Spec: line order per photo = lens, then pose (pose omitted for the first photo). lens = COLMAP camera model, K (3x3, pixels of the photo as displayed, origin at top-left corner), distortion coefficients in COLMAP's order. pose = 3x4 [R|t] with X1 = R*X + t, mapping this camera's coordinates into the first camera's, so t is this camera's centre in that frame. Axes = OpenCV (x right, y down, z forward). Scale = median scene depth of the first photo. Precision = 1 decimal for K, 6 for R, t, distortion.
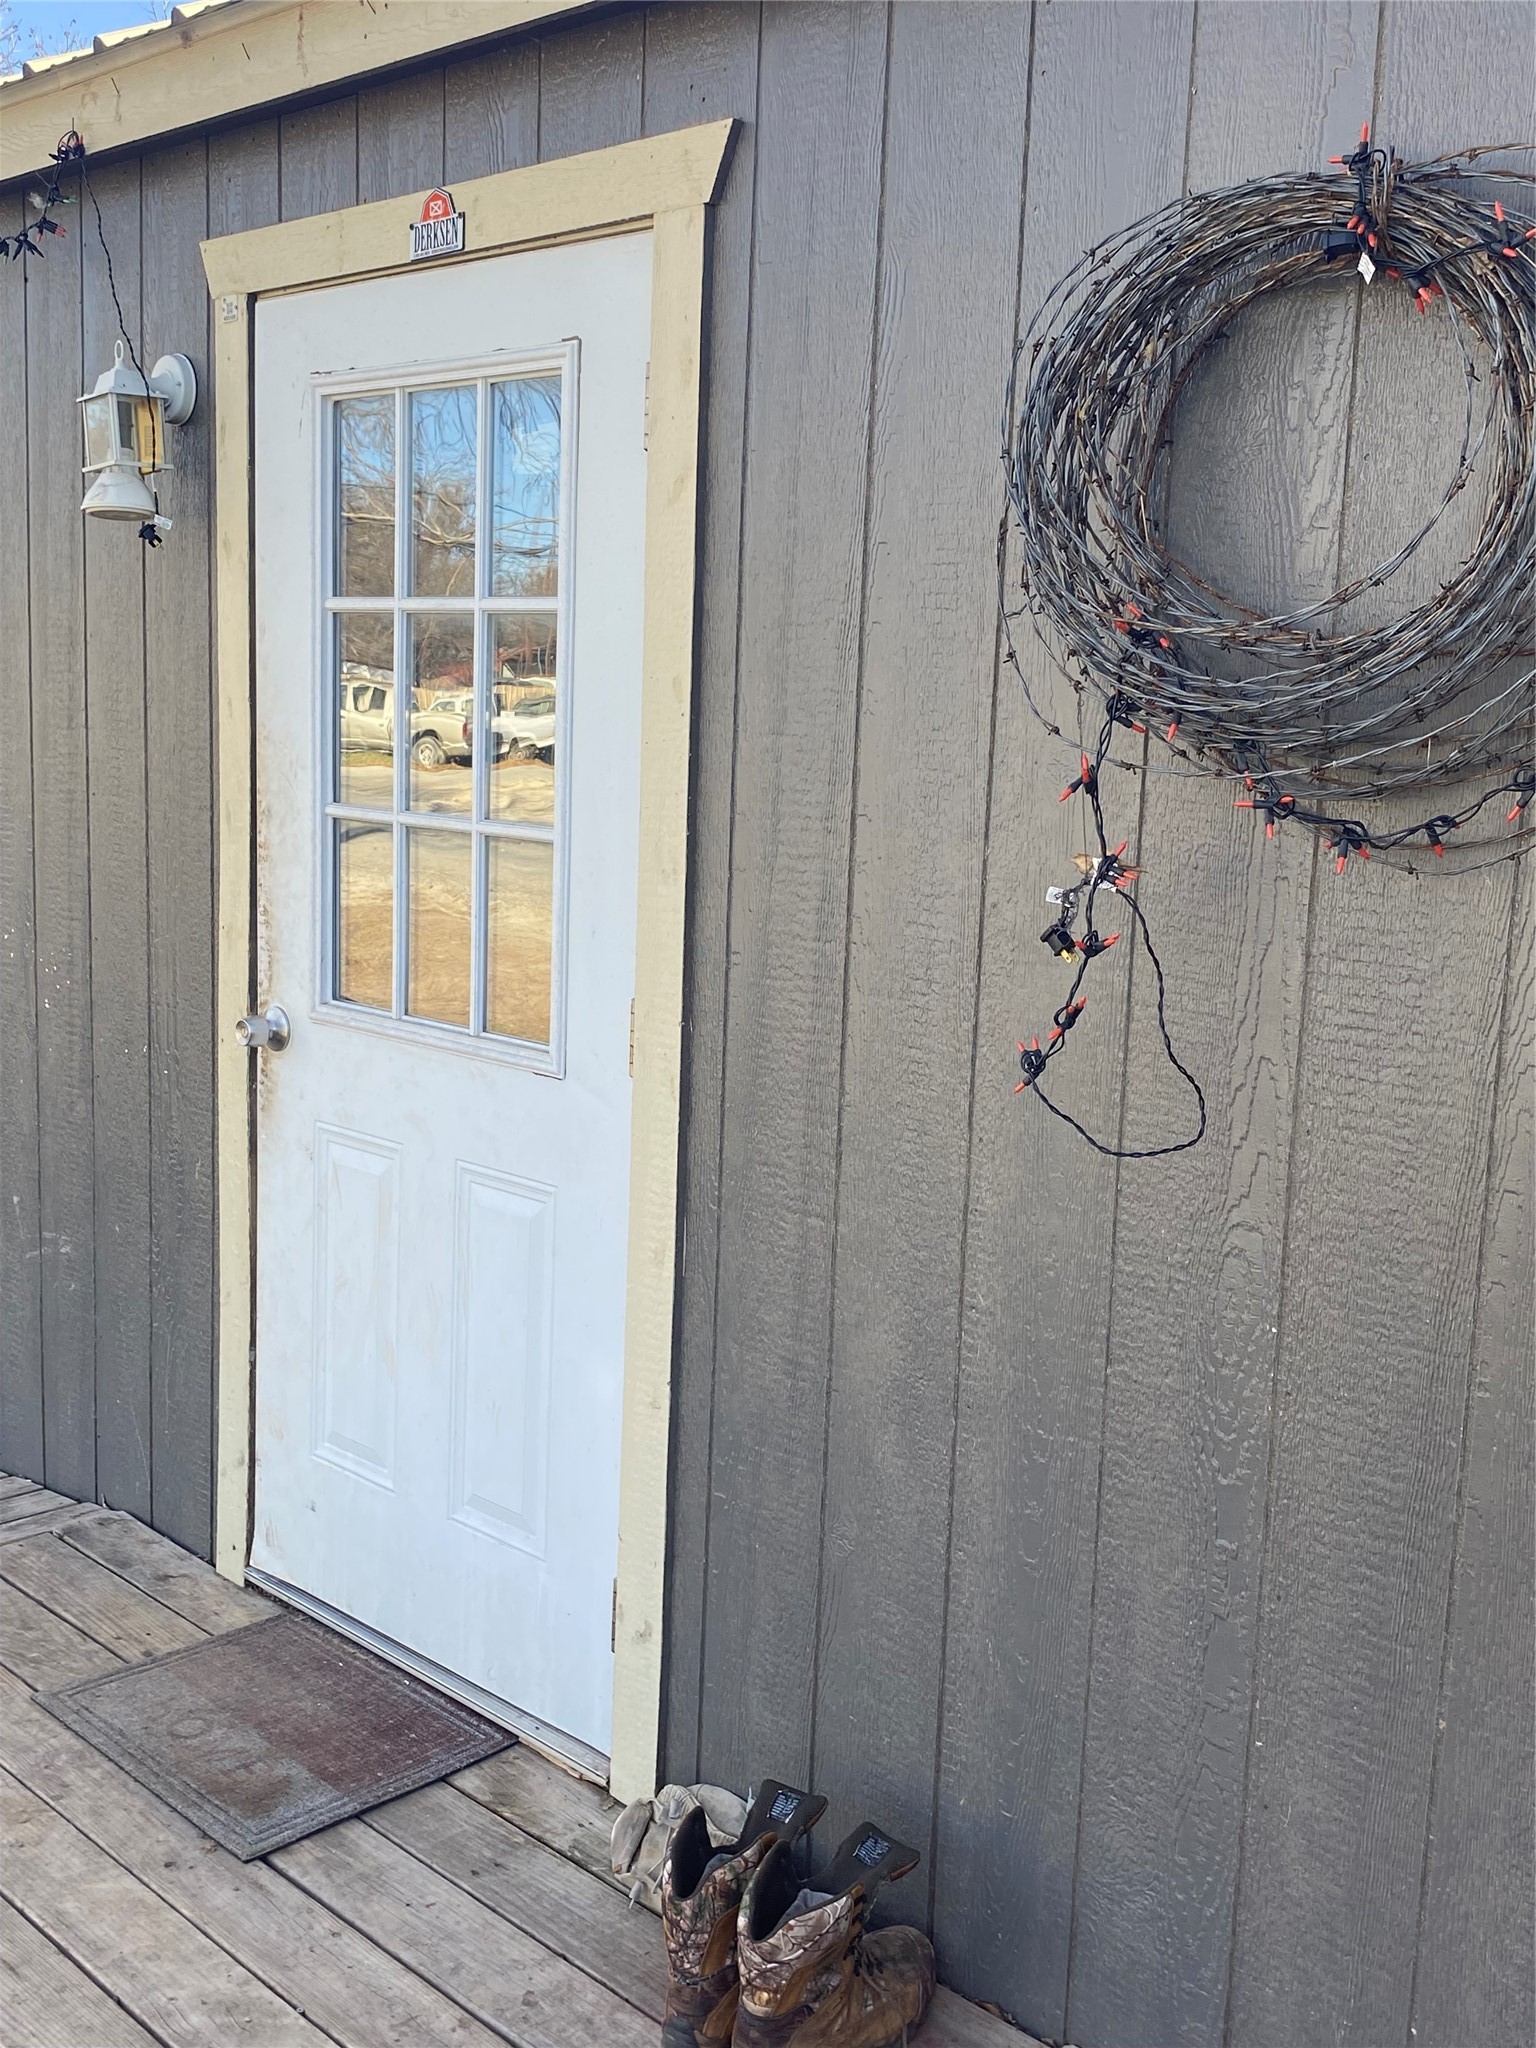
lens RADIAL K [[2103.7, 0, 768.0], [0, 2103.7, 1024.0], [0, 0, 1]] dist [-0.022733, -0.019958]
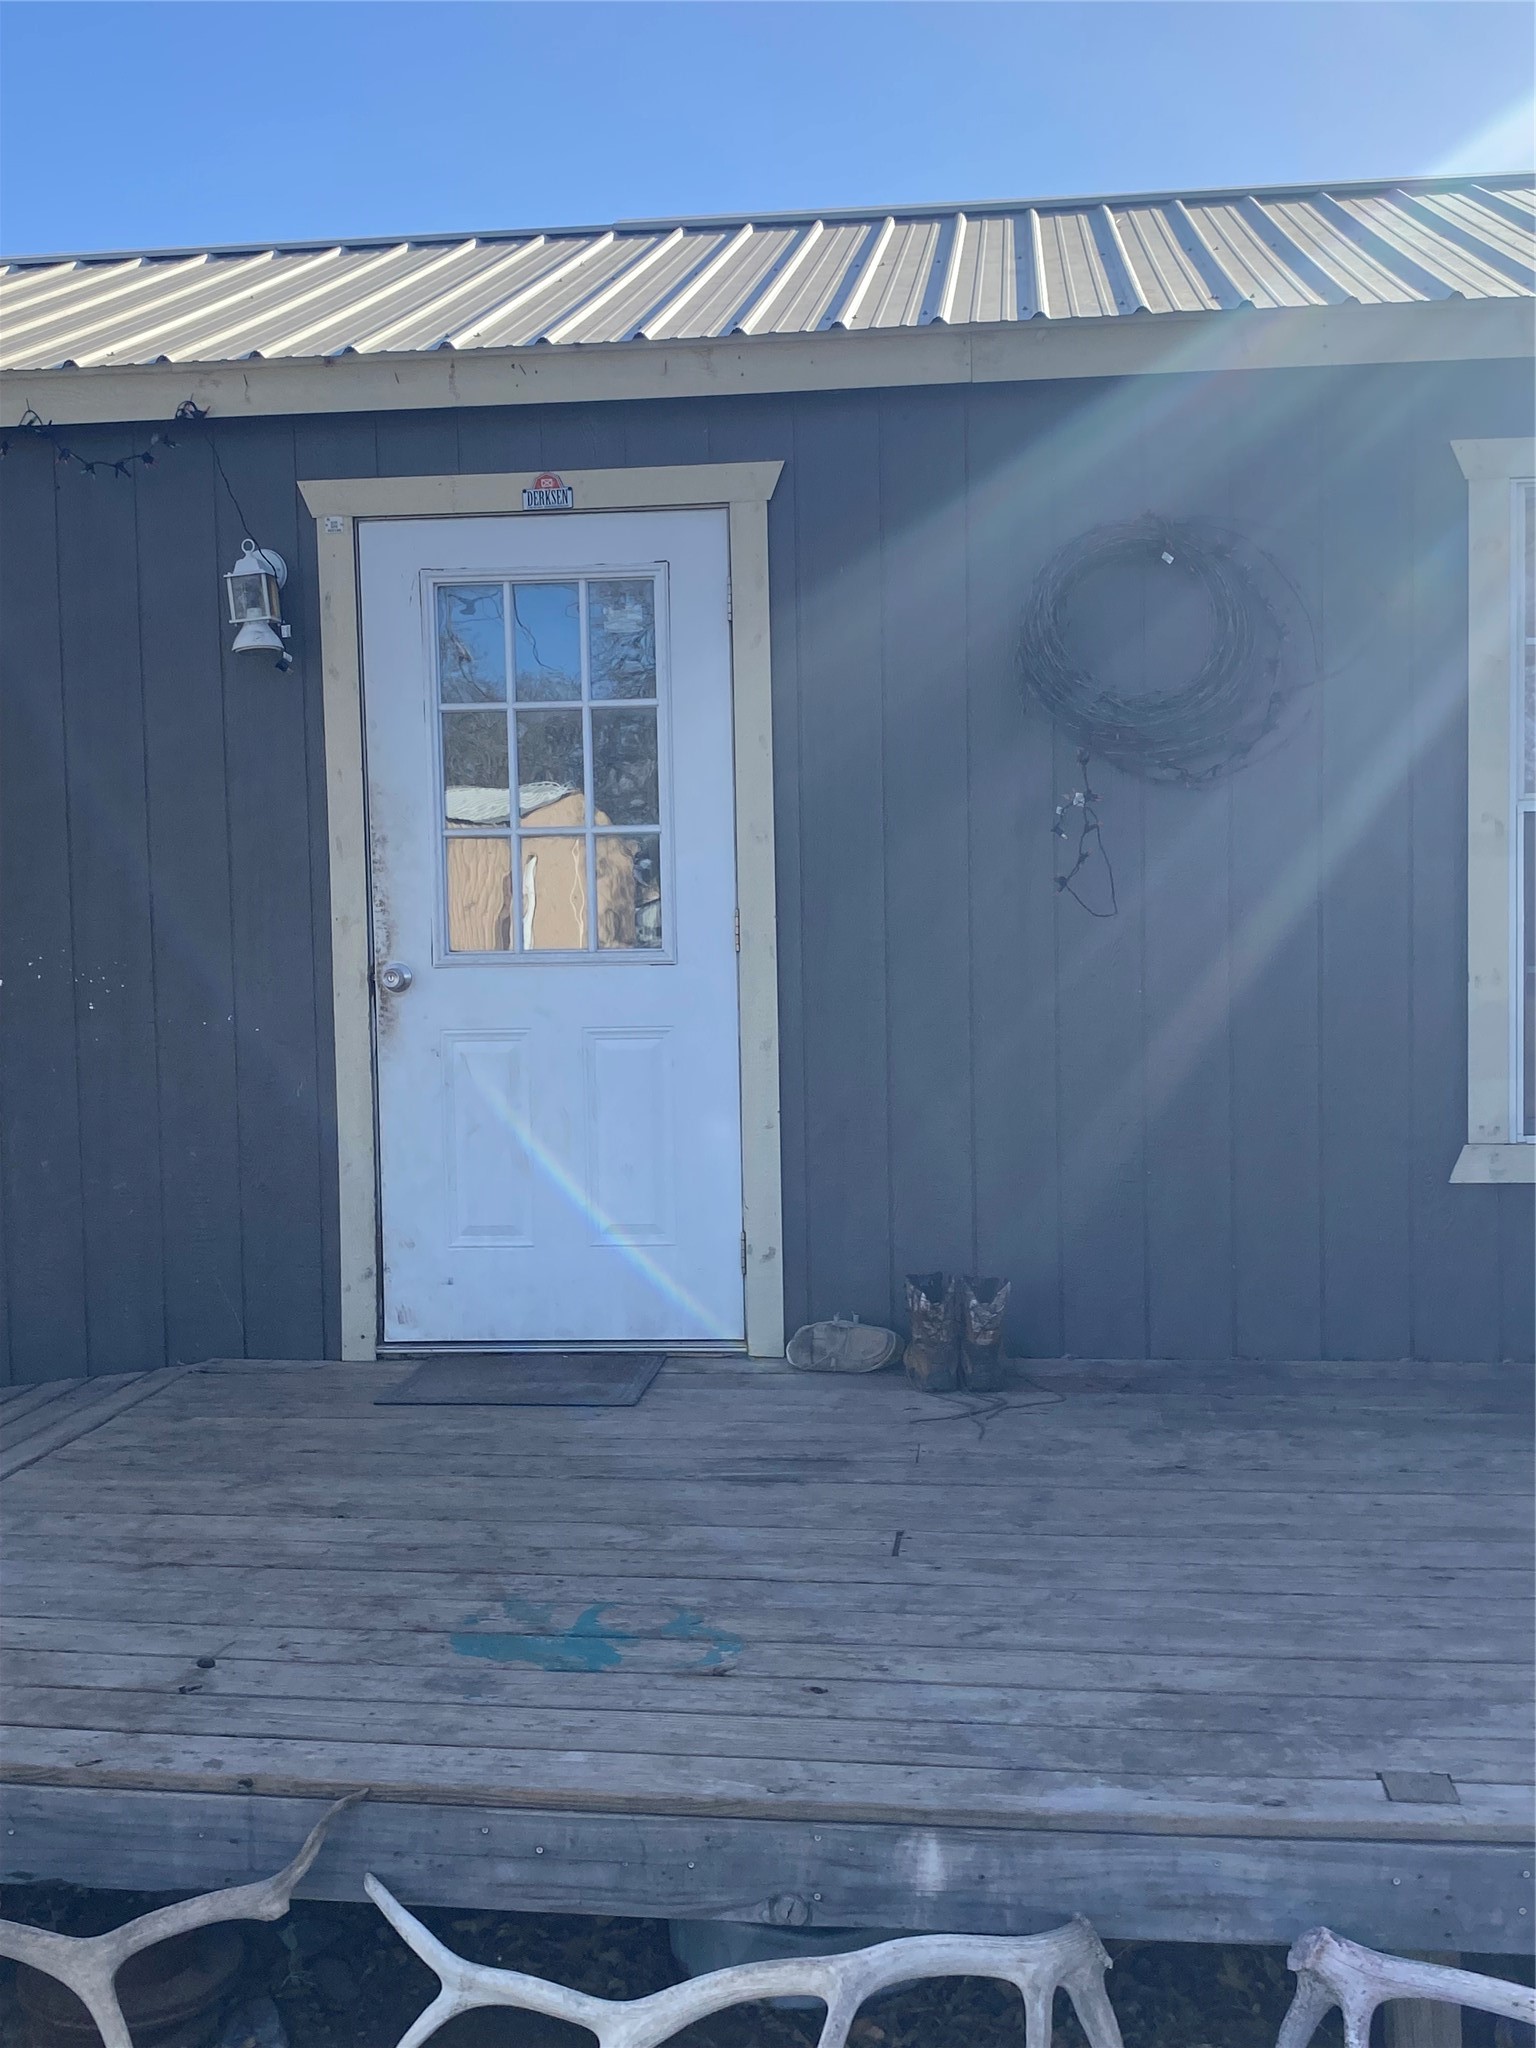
lens RADIAL K [[2103.7, 0, 768.0], [0, 2103.7, 1024.0], [0, 0, 1]] dist [-0.022733, -0.019958]
pose [[0.799668, -0.079977, 0.595092, -0.976452], [0.136151, 0.989426, -0.049983, 0.157178], [-0.584802, 0.120992, 0.802102, -0.423921]]
